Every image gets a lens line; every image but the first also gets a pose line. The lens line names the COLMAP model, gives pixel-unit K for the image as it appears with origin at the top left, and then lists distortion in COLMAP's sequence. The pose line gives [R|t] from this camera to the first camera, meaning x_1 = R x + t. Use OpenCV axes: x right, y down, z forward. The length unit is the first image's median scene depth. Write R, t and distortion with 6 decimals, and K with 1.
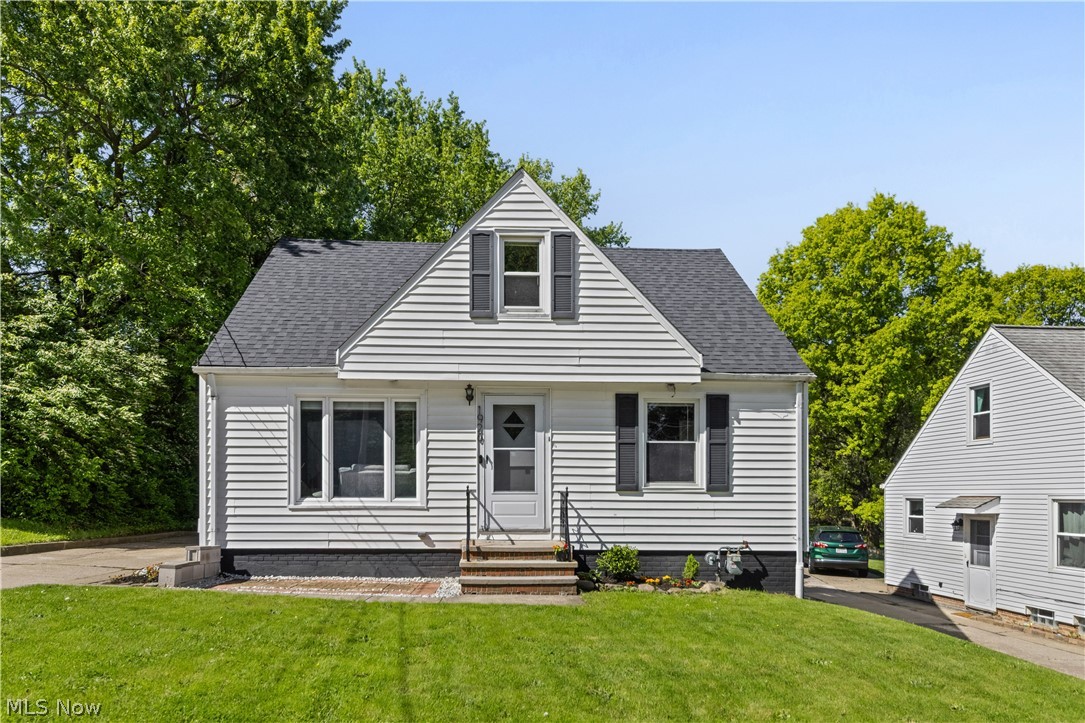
lens RADIAL K [[731.8, 0, 542.1], [0, 731.8, 492.7], [0, 0, 1]] dist [0.000758, 0.002541]
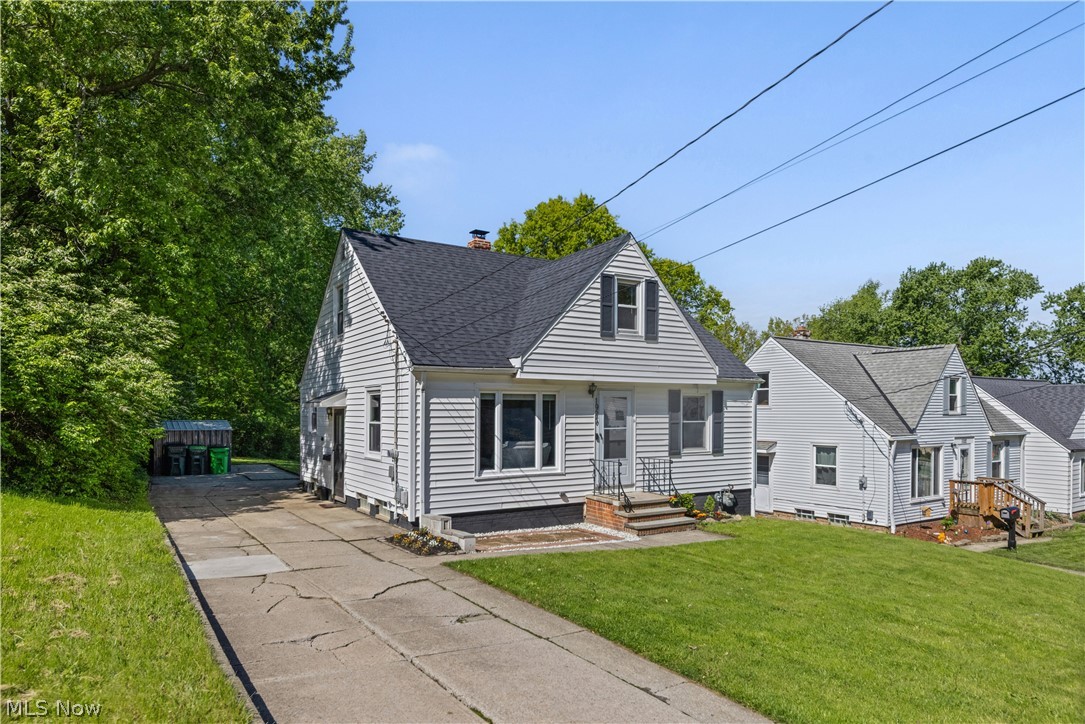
lens RADIAL K [[676.1, 0, 533.4], [0, 676.1, 404.7], [0, 0, 1]] dist [0.001739, -0.000360]
pose [[0.867785, 0.001566, 0.496938, -0.823510], [-0.001063, 0.999999, -0.001295, -0.103825], [-0.496939, 0.000596, 0.867785, -0.049425]]
